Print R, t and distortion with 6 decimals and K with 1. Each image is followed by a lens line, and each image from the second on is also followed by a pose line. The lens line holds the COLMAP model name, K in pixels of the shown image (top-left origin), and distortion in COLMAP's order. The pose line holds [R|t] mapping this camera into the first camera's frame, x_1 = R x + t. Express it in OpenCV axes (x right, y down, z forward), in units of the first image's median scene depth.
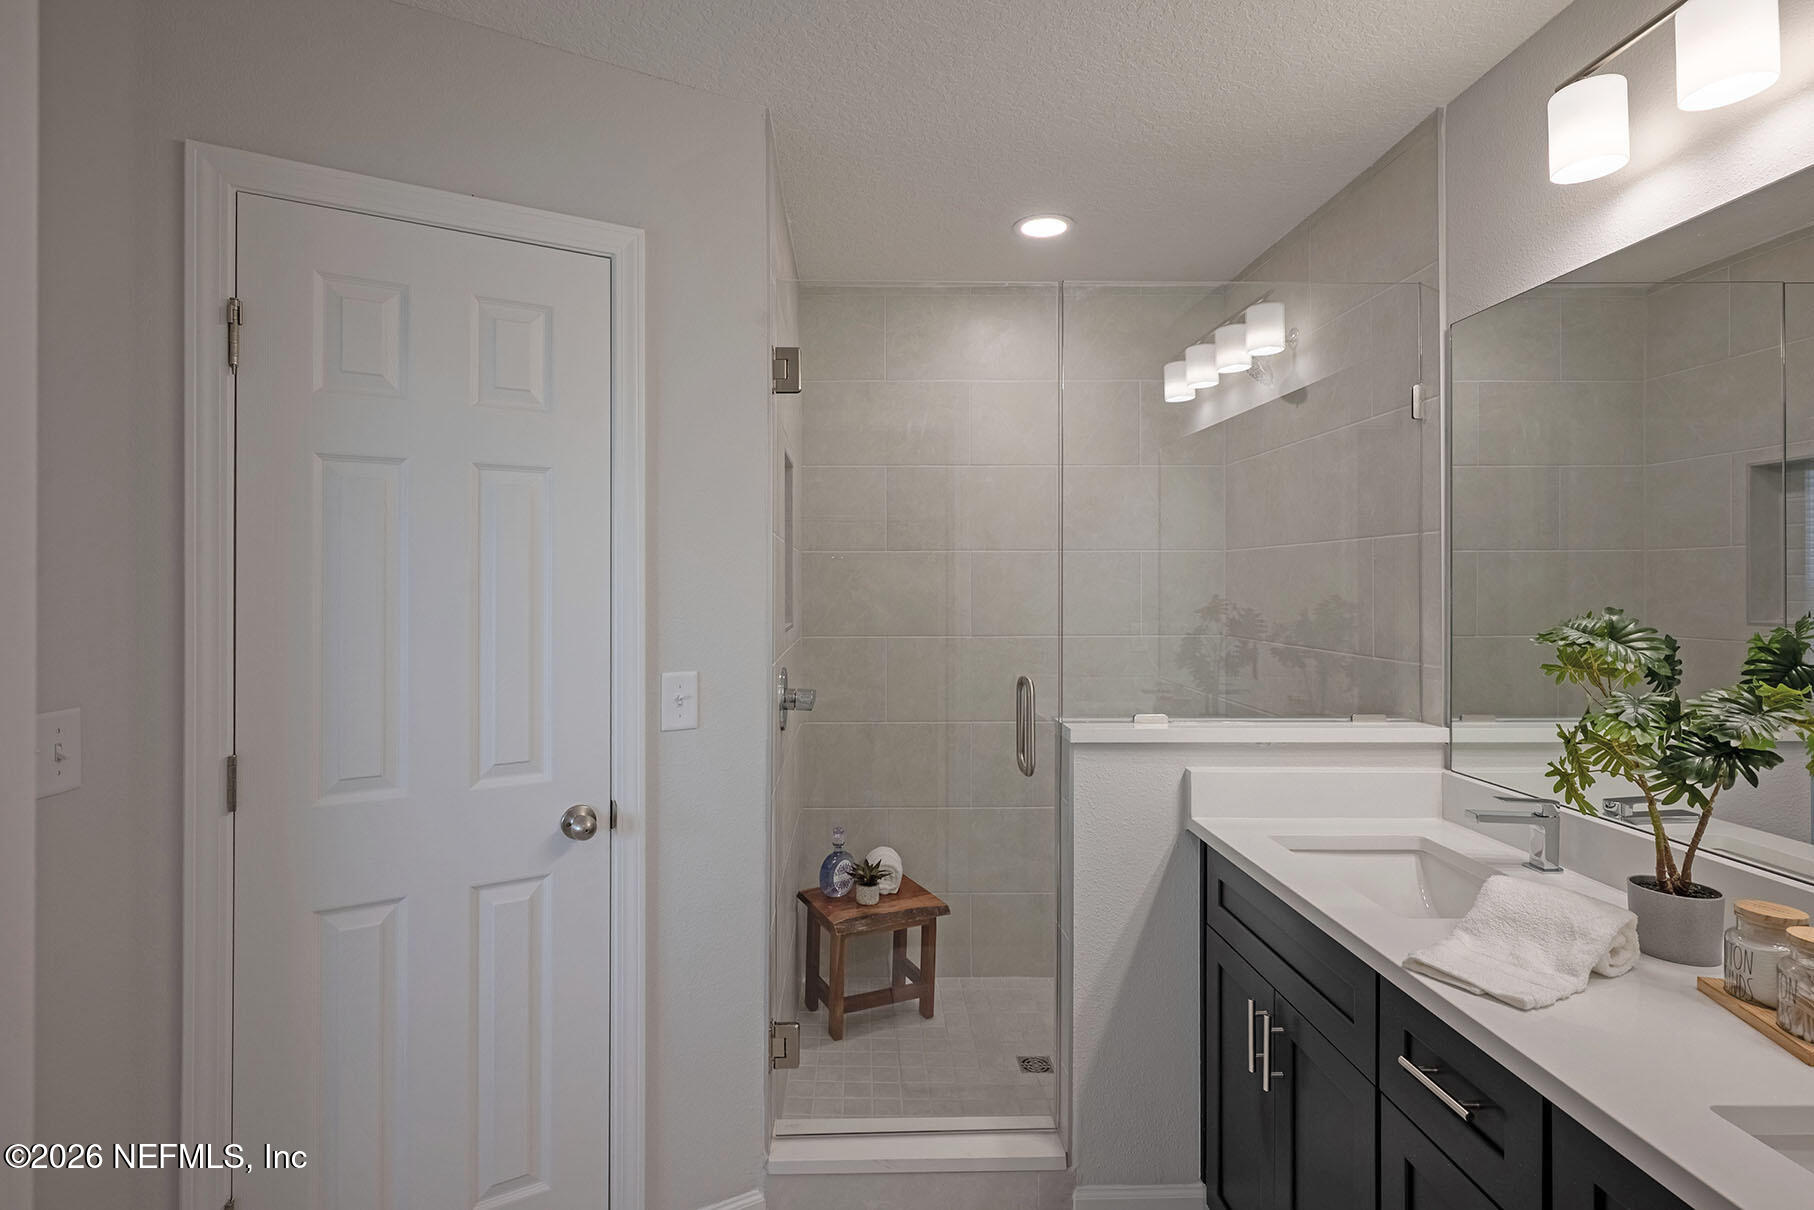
lens RADIAL K [[873.8, 0, 914.3], [0, 873.8, 601.6], [0, 0, 1]] dist [0.003806, 0.001009]
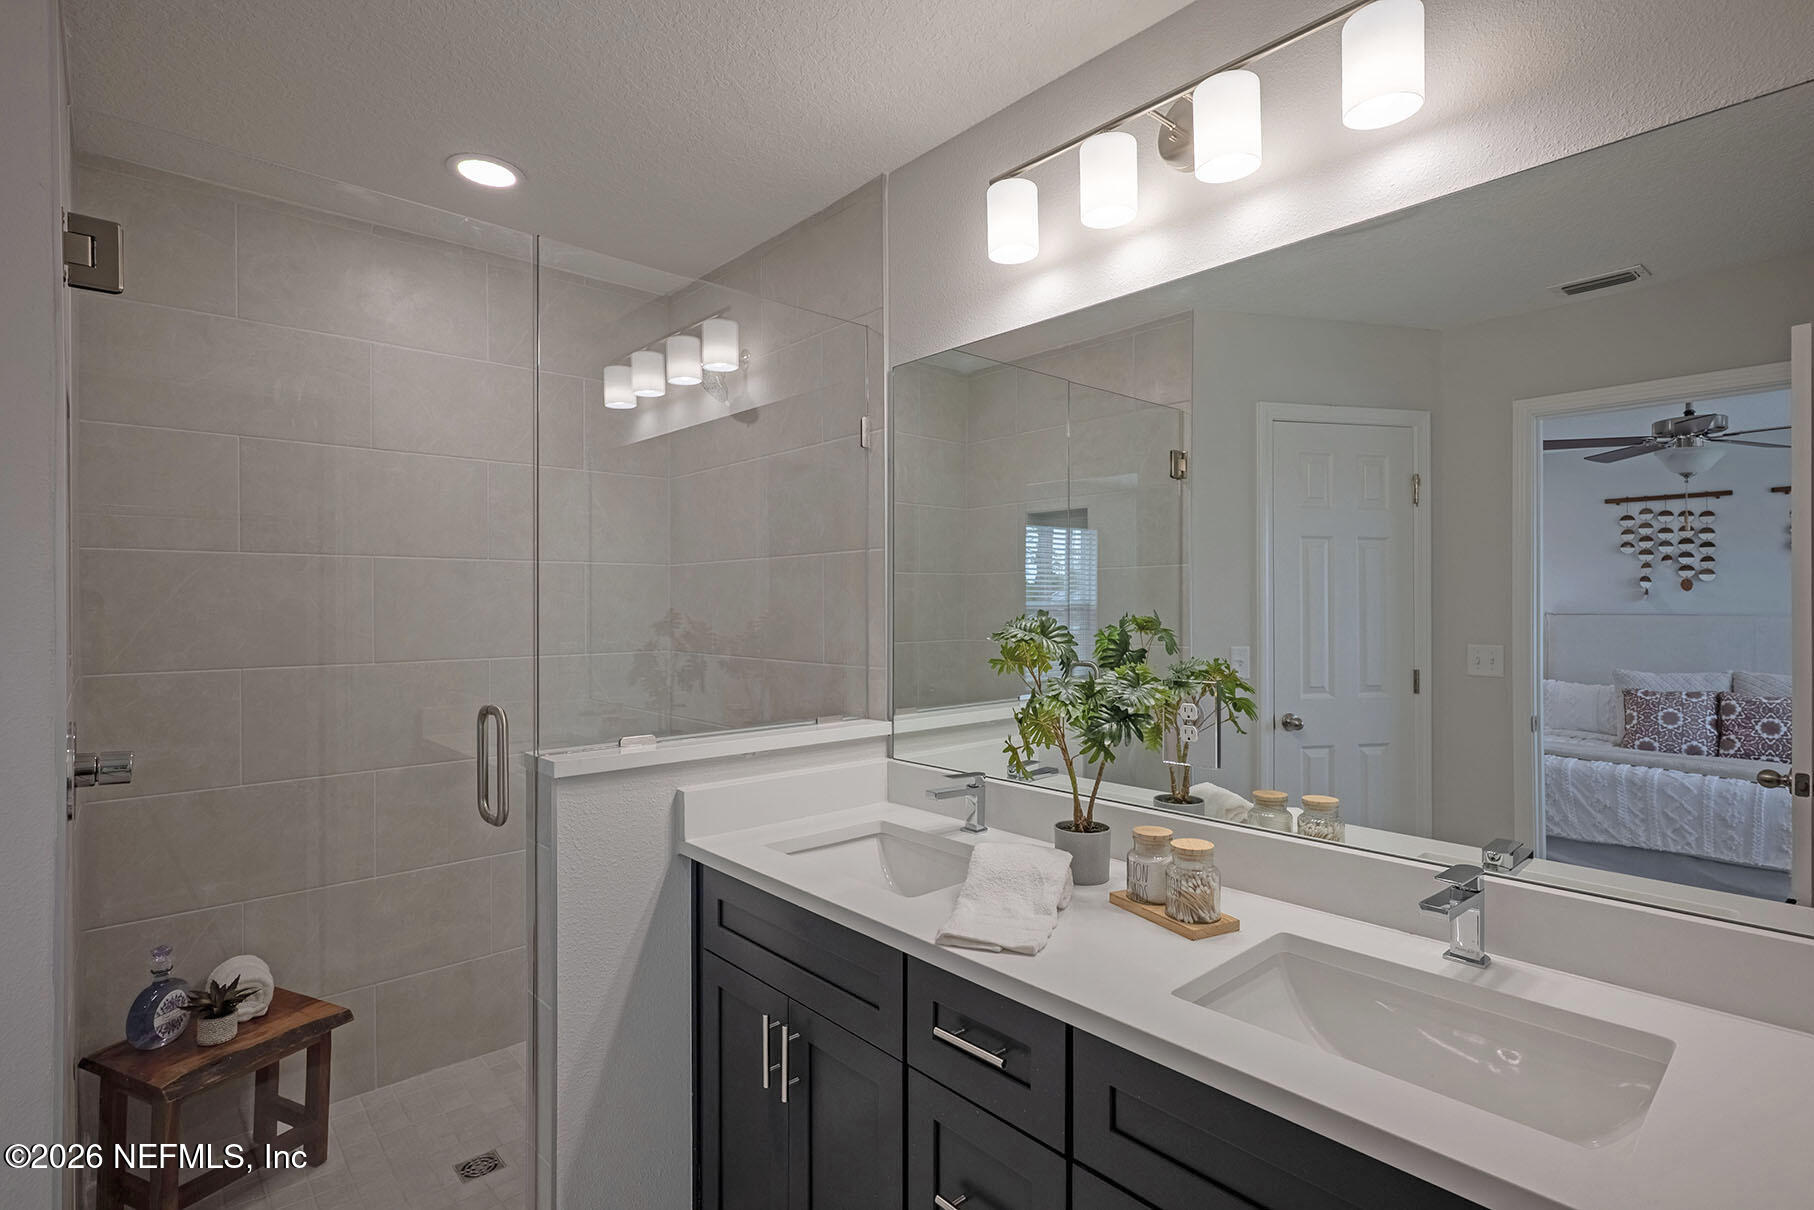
lens RADIAL K [[853.5, 0, 909.9], [0, 853.5, 619.1], [0, 0, 1]] dist [0.002297, 0.001497]
pose [[0.771024, -0.013965, 0.636654, -0.081171], [0.017061, 0.999854, 0.001271, 0.010153], [-0.636578, 0.009882, 0.771149, 0.129956]]
